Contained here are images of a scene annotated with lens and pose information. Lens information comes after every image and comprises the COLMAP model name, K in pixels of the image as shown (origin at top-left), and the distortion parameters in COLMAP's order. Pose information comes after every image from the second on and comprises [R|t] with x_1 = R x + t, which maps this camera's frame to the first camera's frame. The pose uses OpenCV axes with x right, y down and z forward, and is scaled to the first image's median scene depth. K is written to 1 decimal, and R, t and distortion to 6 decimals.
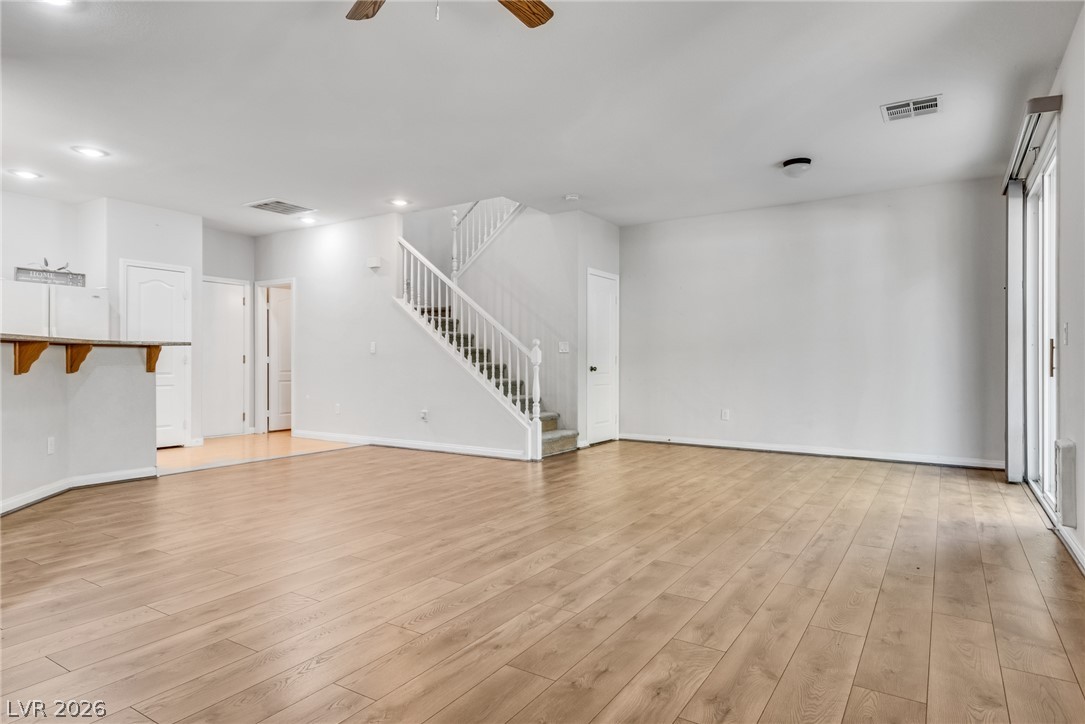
lens RADIAL K [[640.1, 0, 542.5], [0, 640.1, 362.0], [0, 0, 1]] dist [0.001151, -0.000661]
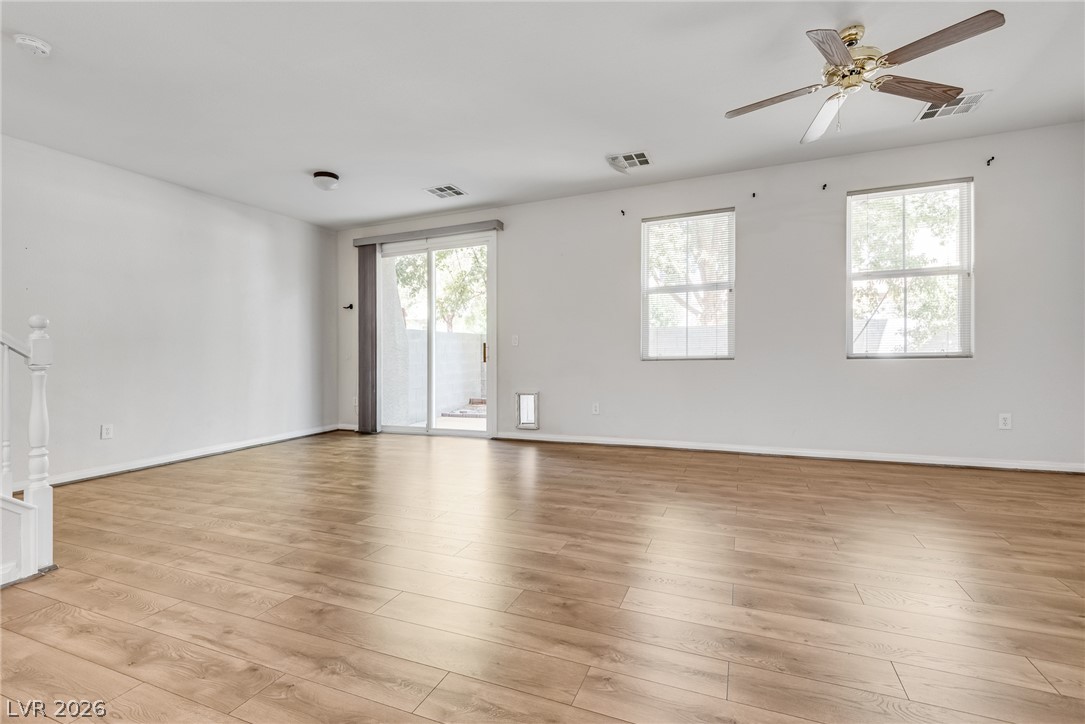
lens RADIAL K [[496.5, 0, 533.0], [0, 496.5, 347.9], [0, 0, 1]] dist [-0.001542, -0.000211]
pose [[-0.162768, 0.009025, 0.986623, -0.765992], [0.018723, 0.999806, -0.006057, -0.006215], [-0.986487, 0.017487, -0.162905, 1.187000]]
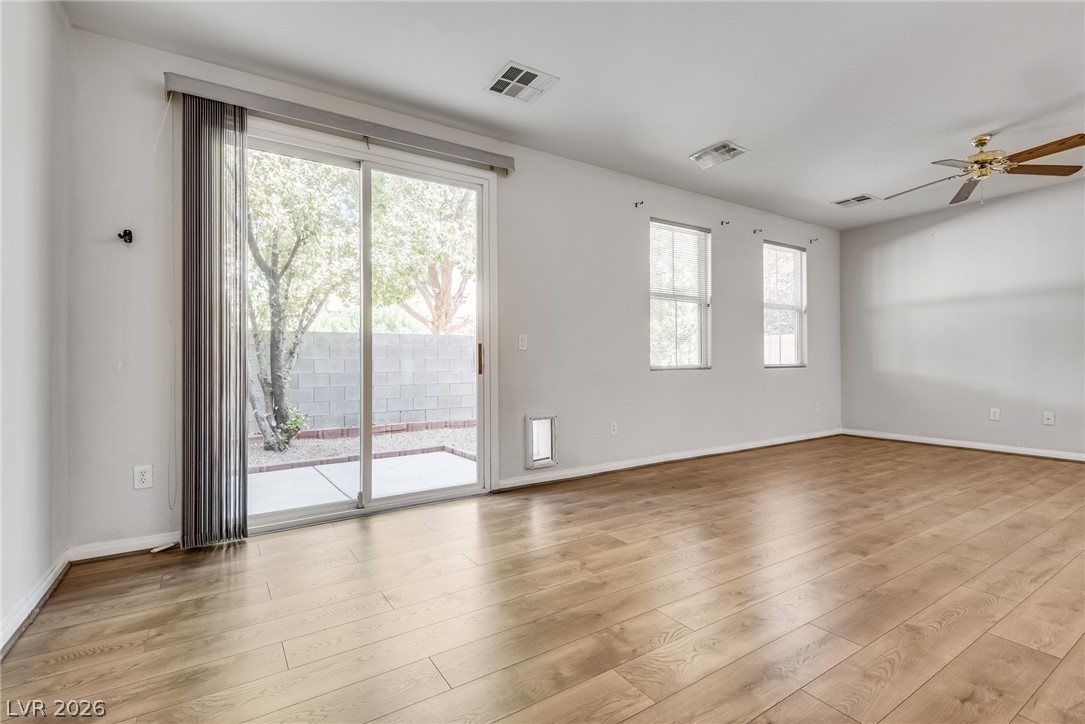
lens RADIAL K [[483.3, 0, 542.5], [0, 483.3, 362.0], [0, 0, 1]] dist [-0.000794, -0.001037]
pose [[-0.904259, 0.000960, 0.426984, 0.311036], [0.003721, 0.999977, 0.005632, -0.003266], [-0.426969, 0.006682, -0.904242, 1.926577]]
